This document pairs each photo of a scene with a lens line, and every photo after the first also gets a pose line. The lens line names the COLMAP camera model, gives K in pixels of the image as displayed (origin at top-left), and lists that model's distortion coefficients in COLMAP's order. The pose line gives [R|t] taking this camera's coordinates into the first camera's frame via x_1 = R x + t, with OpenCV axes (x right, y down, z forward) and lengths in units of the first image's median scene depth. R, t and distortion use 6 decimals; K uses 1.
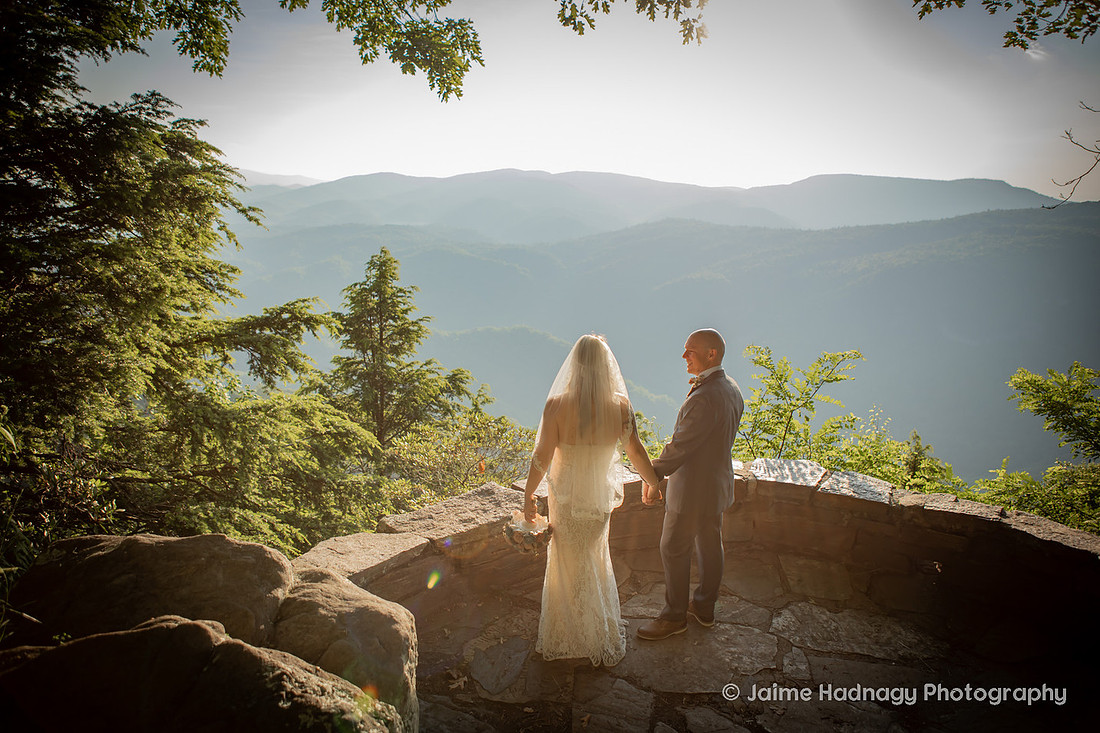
lens RADIAL K [[751.7, 0, 555.4], [0, 751.7, 360.3], [0, 0, 1]] dist [-0.100805, 0.065869]
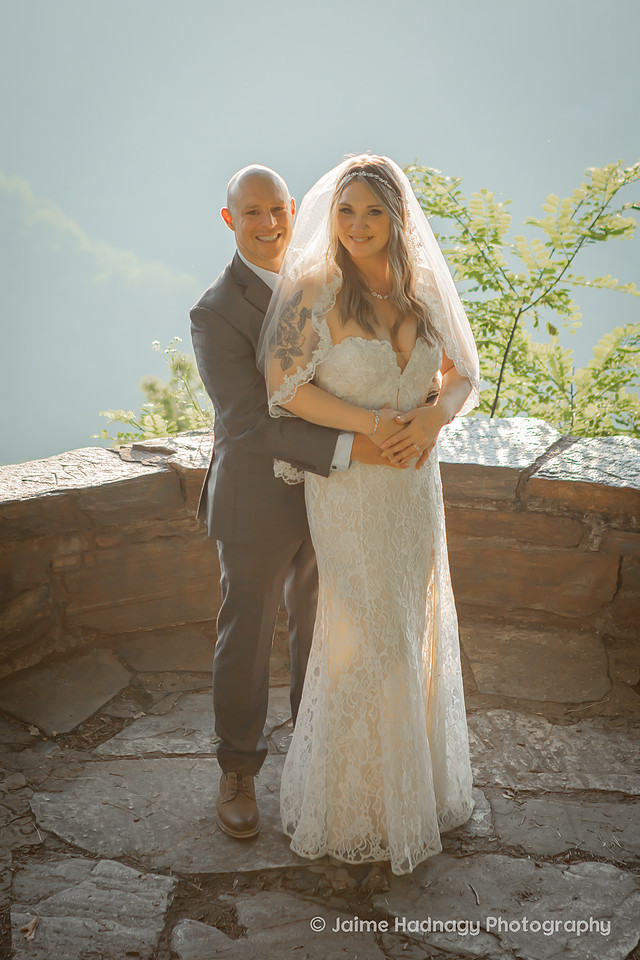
lens RADIAL K [[2692.3, 0, 290.2], [0, 2692.3, 342.2], [0, 0, 1]] dist [0.243250, 0.000000]
pose [[0.989640, -0.049703, 0.134693, -0.012520], [0.042907, 0.997678, 0.052900, -0.000911], [-0.137010, -0.046573, 0.989474, -0.550243]]
